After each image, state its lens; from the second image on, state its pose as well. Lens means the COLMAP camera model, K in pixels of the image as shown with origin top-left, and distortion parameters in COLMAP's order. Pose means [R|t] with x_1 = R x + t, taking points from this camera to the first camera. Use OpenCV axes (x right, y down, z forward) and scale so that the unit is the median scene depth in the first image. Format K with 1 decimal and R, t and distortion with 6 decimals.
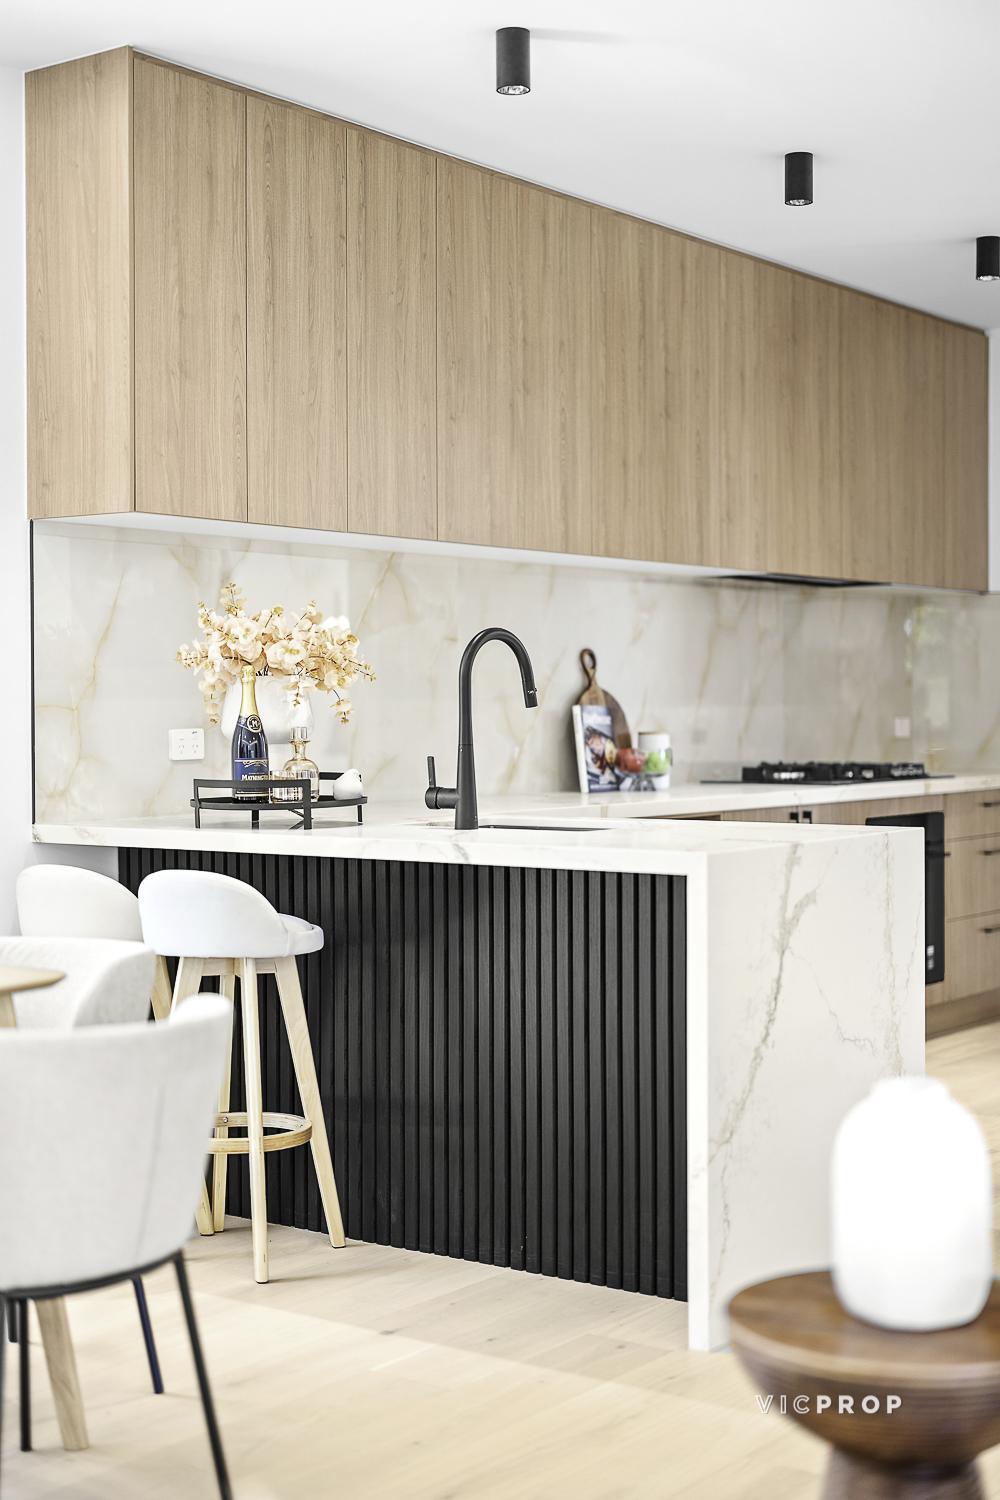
lens RADIAL K [[2138.1, 0, 492.8], [0, 2138.1, 734.5], [0, 0, 1]] dist [0.002599, 0.000000]
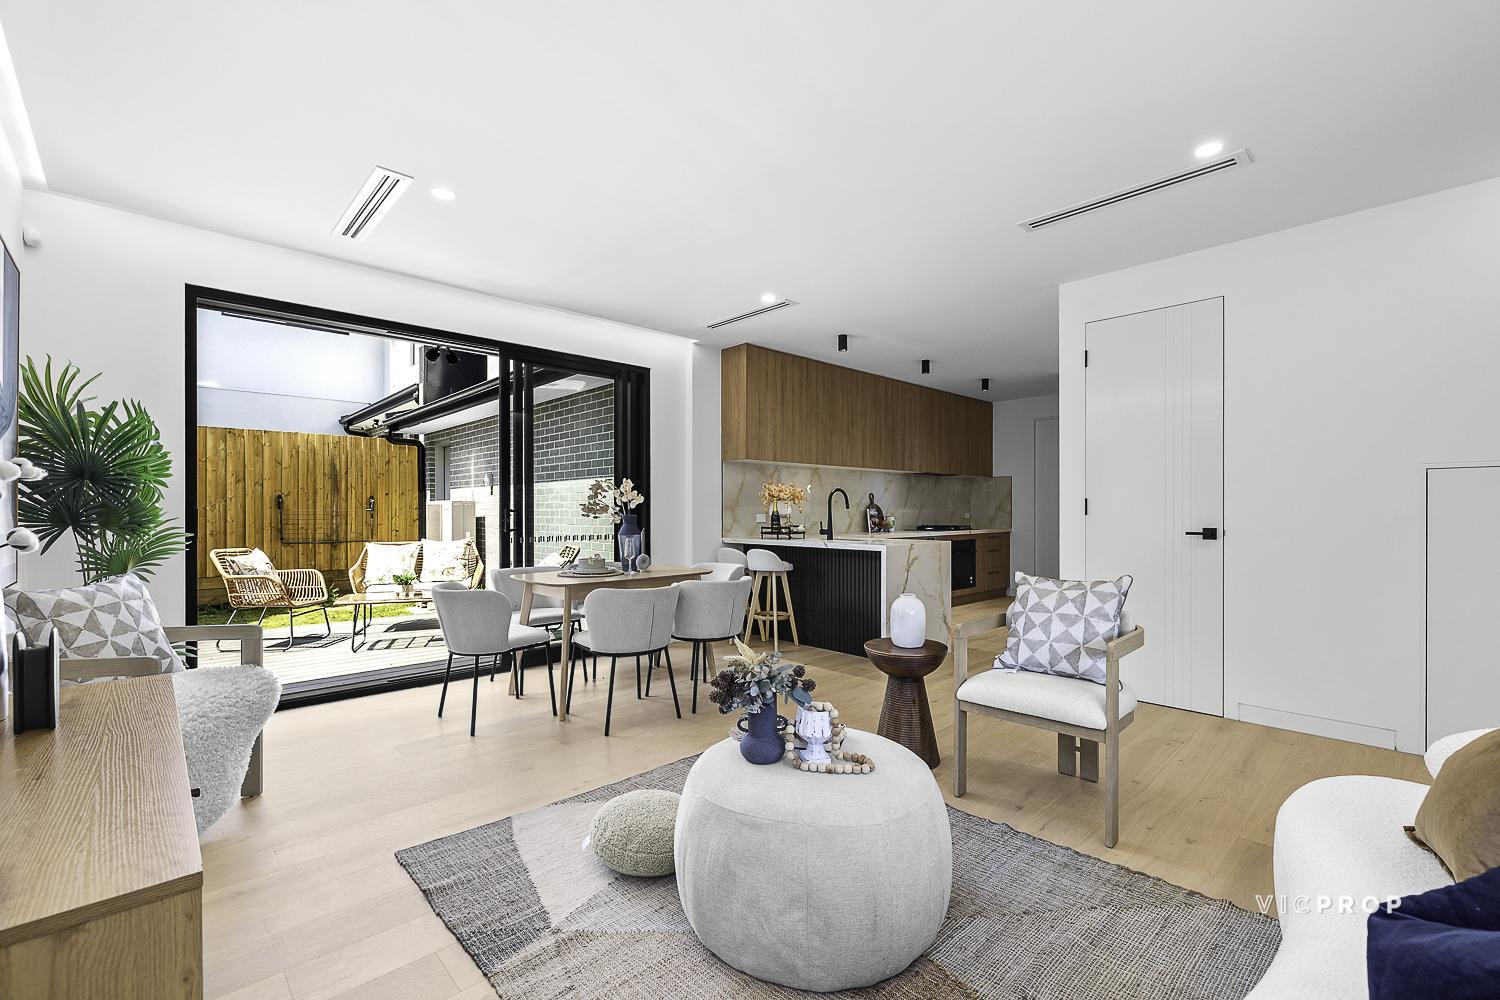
lens RADIAL K [[639.6, 0, 758.8], [0, 639.6, 513.1], [0, 0, 1]] dist [-0.003412, 0.000111]
pose [[0.985836, 0.004775, -0.167642, 0.050841], [-0.006072, 0.999955, -0.007221, 0.004226], [0.167600, 0.008137, 0.985821, -0.159005]]
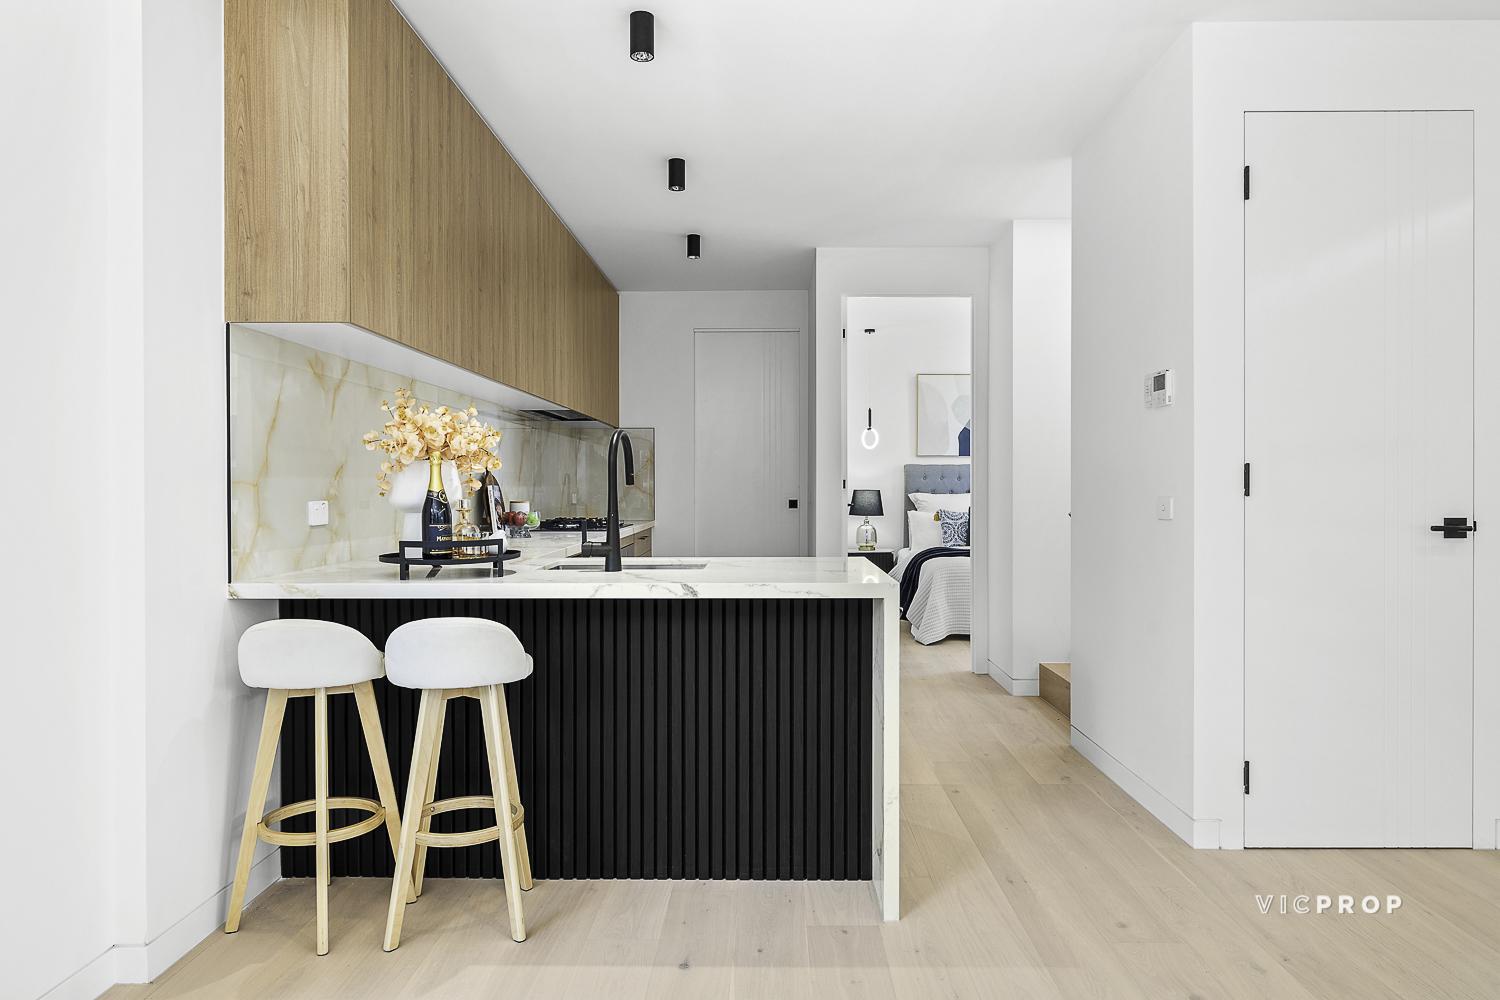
lens RADIAL K [[938.6, 0, 750.3], [0, 938.6, 496.5], [0, 0, 1]] dist [-0.007695, -0.002757]
pose [[0.813079, -0.003736, 0.582142, -0.274545], [0.006720, 0.999973, -0.002967, -0.002004], [-0.582115, 0.006325, 0.813082, 0.408126]]
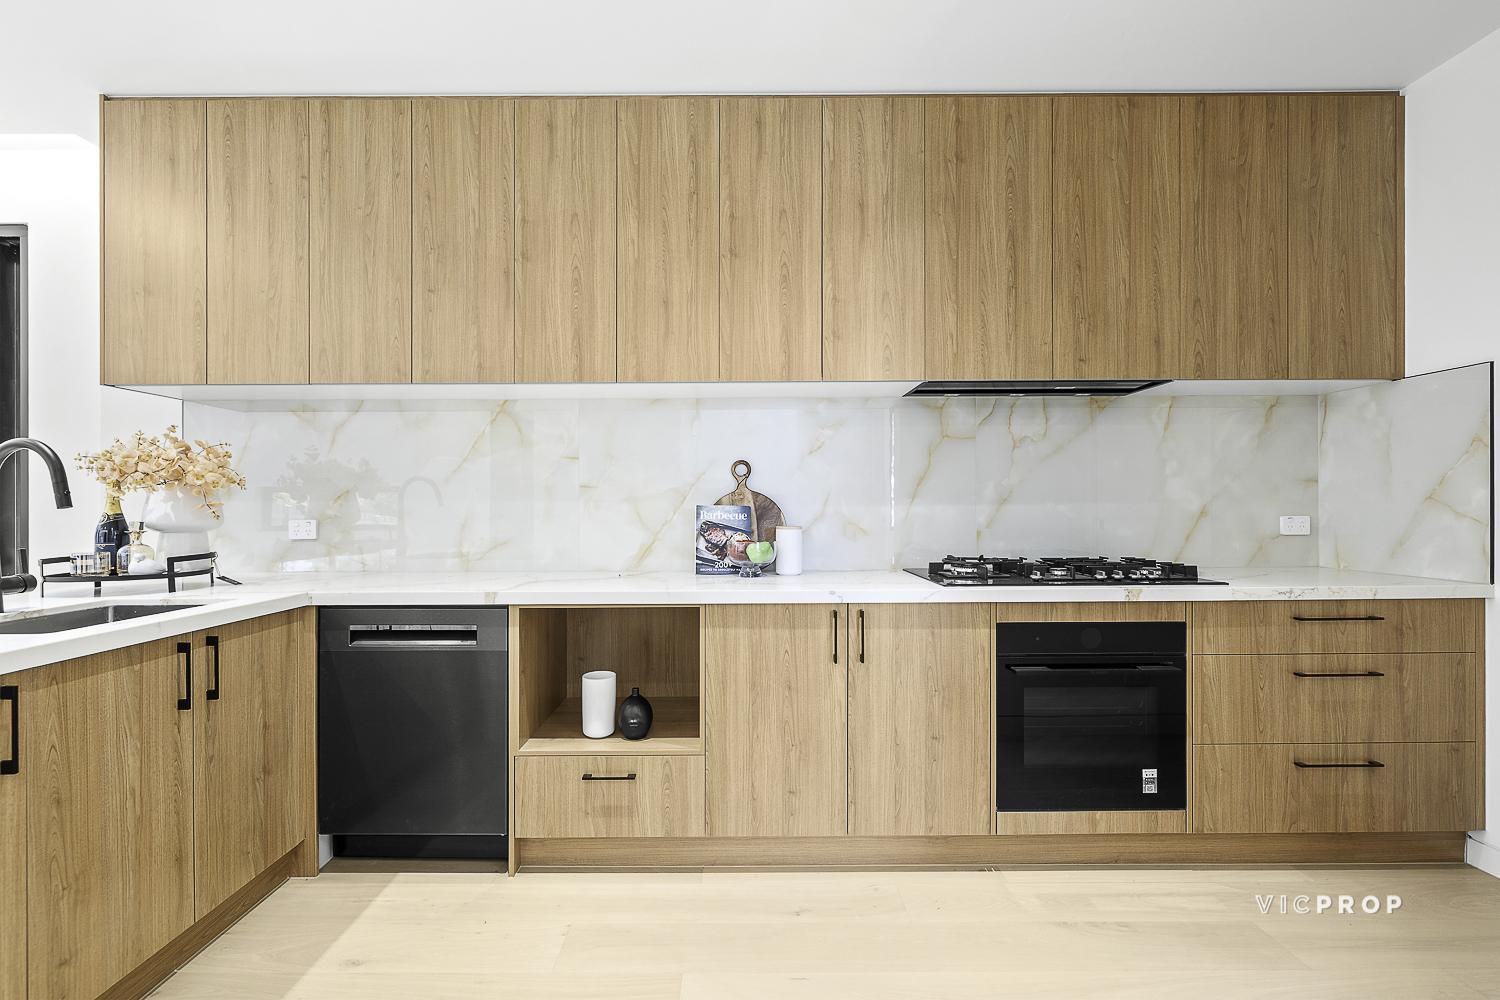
lens RADIAL K [[639.6, 0, 748.3], [0, 639.6, 507.5], [0, 0, 1]] dist [-0.003412, 0.000111]
pose [[0.599915, 0.003611, -0.800055, 0.472486], [-0.008929, 0.999958, -0.002182, -0.014722], [0.800014, 0.008453, 0.599922, 1.034884]]
